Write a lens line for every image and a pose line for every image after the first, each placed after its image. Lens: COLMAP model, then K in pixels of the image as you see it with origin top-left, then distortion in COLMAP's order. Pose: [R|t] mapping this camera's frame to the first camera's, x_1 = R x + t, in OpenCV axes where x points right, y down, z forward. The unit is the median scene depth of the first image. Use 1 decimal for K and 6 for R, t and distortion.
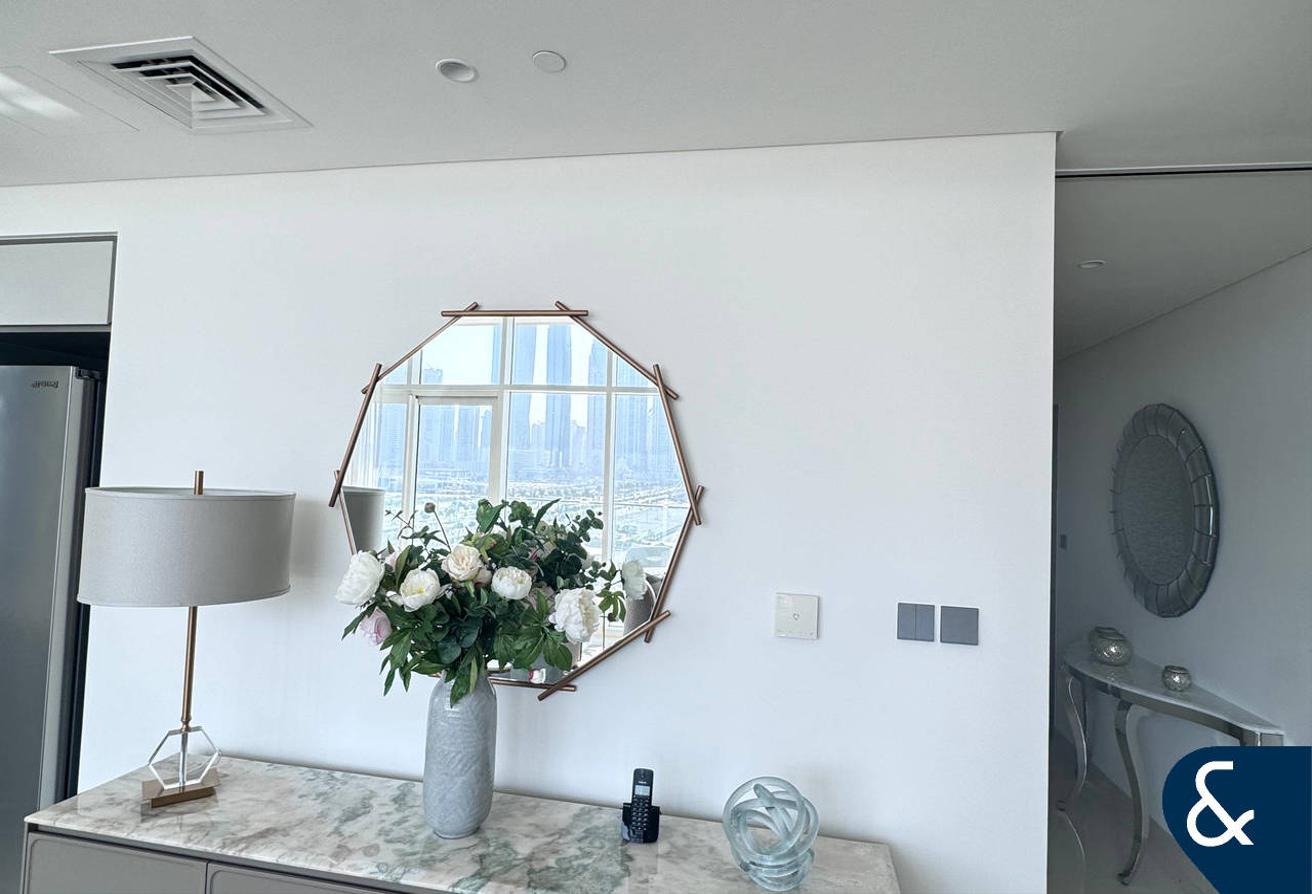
lens RADIAL K [[697.5, 0, 659.6], [0, 697.5, 442.0], [0, 0, 1]] dist [-0.002166, -0.000030]
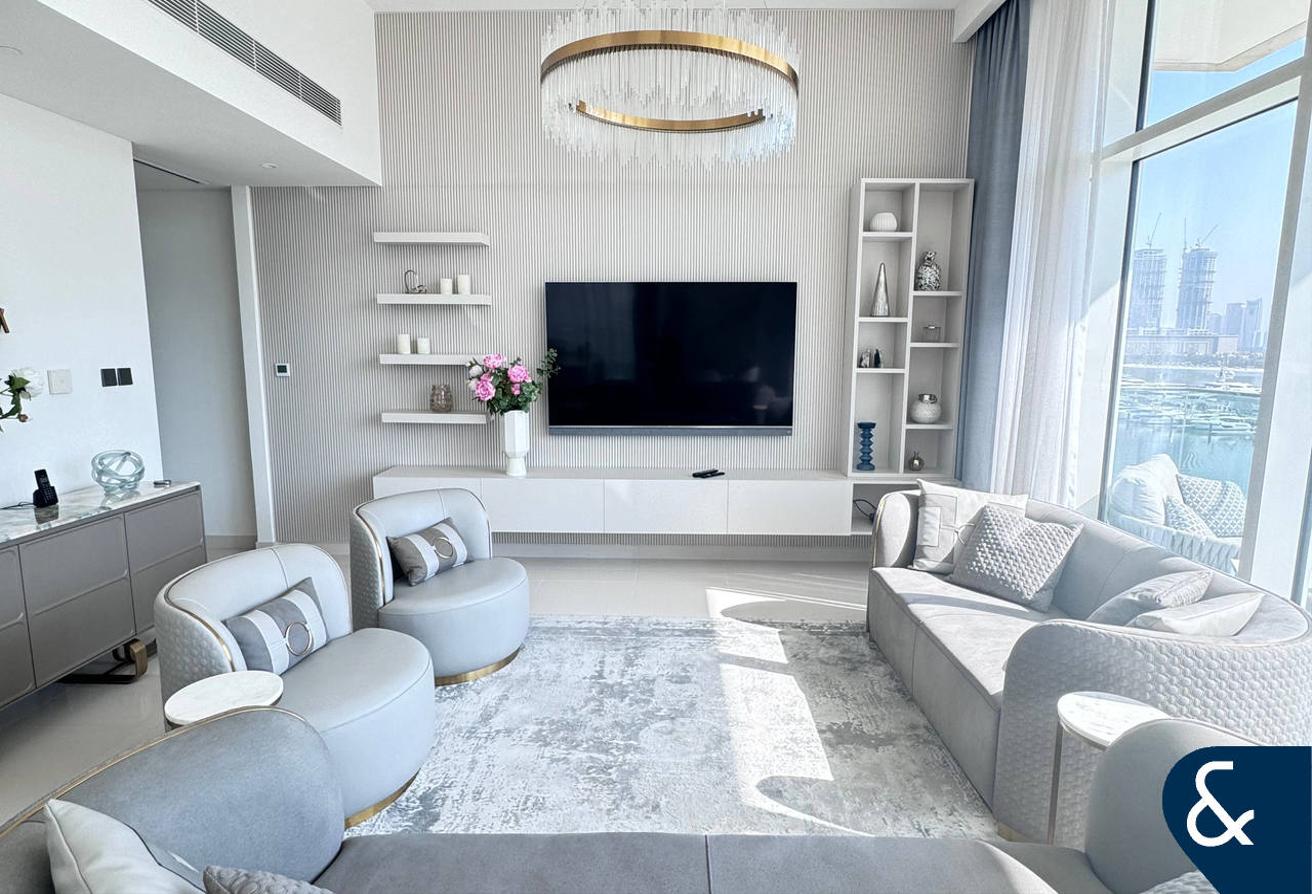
lens RADIAL K [[697.5, 0, 659.6], [0, 697.5, 442.0], [0, 0, 1]] dist [-0.002166, -0.000030]
pose [[-0.179106, -0.175650, 0.968023, -1.944411], [-0.062759, 0.983969, 0.166932, 0.001630], [-0.981826, -0.030854, -0.187258, -0.212162]]
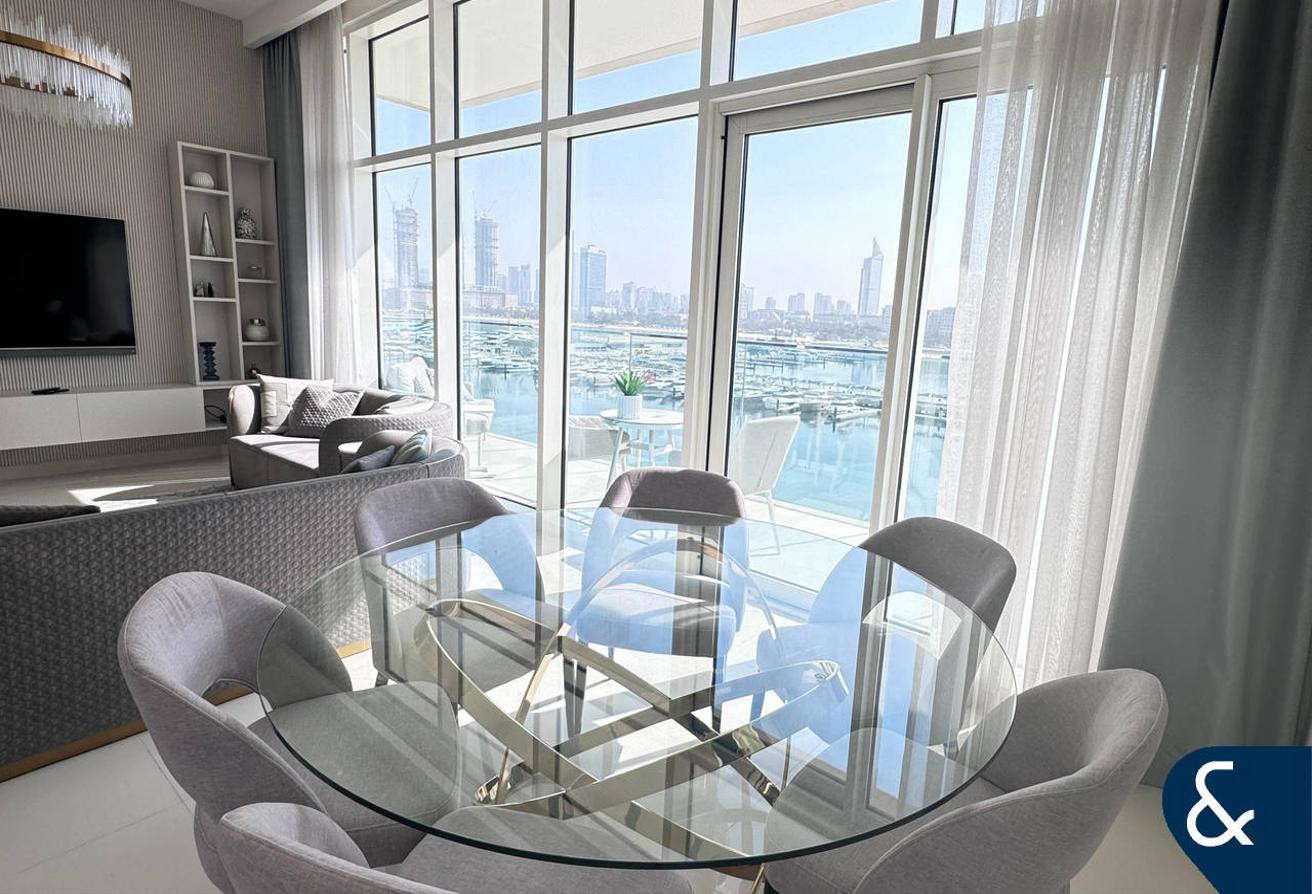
lens RADIAL K [[697.5, 0, 659.6], [0, 697.5, 442.0], [0, 0, 1]] dist [-0.002166, -0.000030]
pose [[-0.871666, -0.165237, 0.461405, -3.024532], [-0.101074, 0.981821, 0.160662, 0.042437], [-0.479565, 0.093408, -0.872521, 0.448091]]
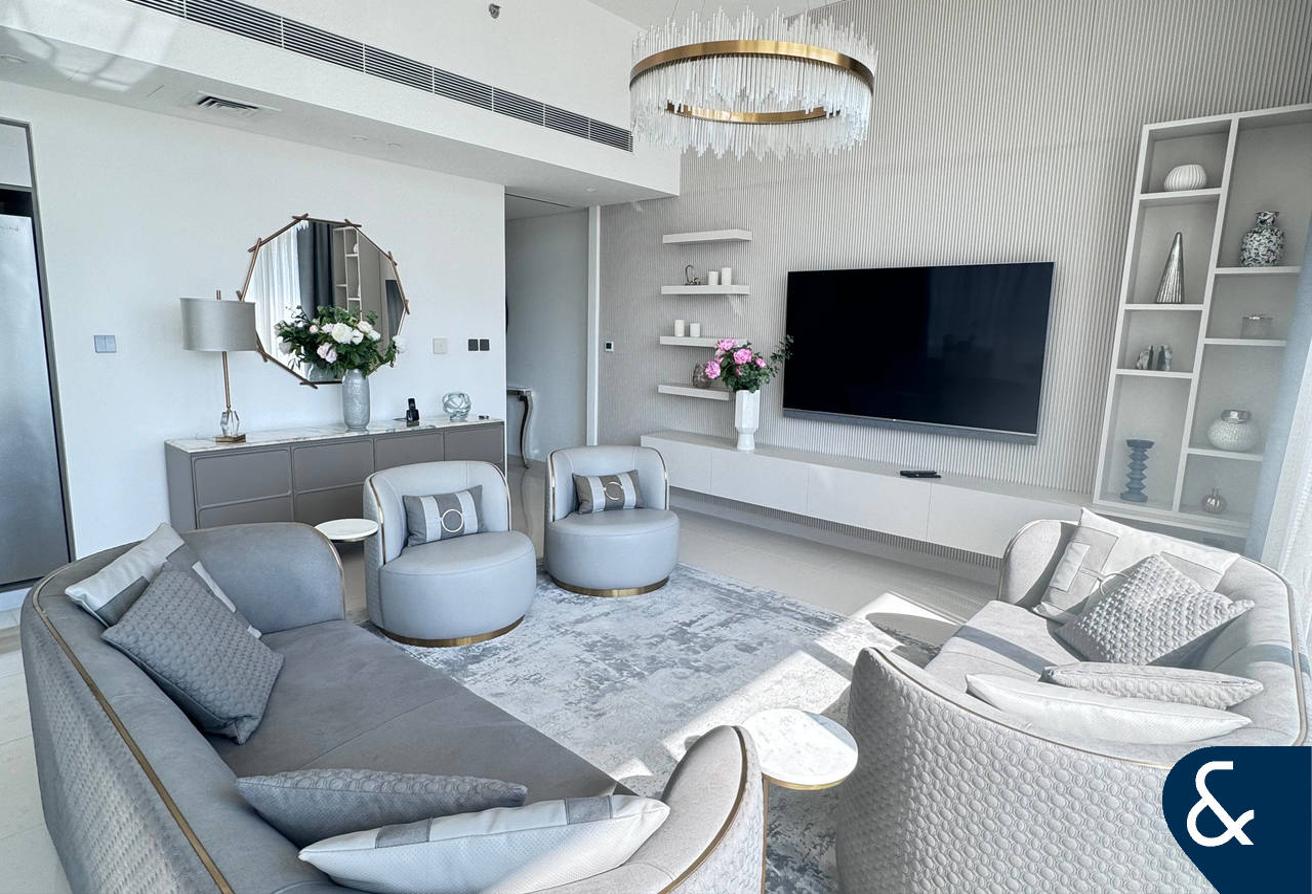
lens RADIAL K [[697.5, 0, 659.6], [0, 697.5, 442.0], [0, 0, 1]] dist [-0.002166, -0.000030]
pose [[0.491767, -0.166023, 0.854752, -1.962526], [-0.054119, 0.973928, 0.220308, -0.051186], [-0.869043, -0.154599, 0.469960, -1.256372]]
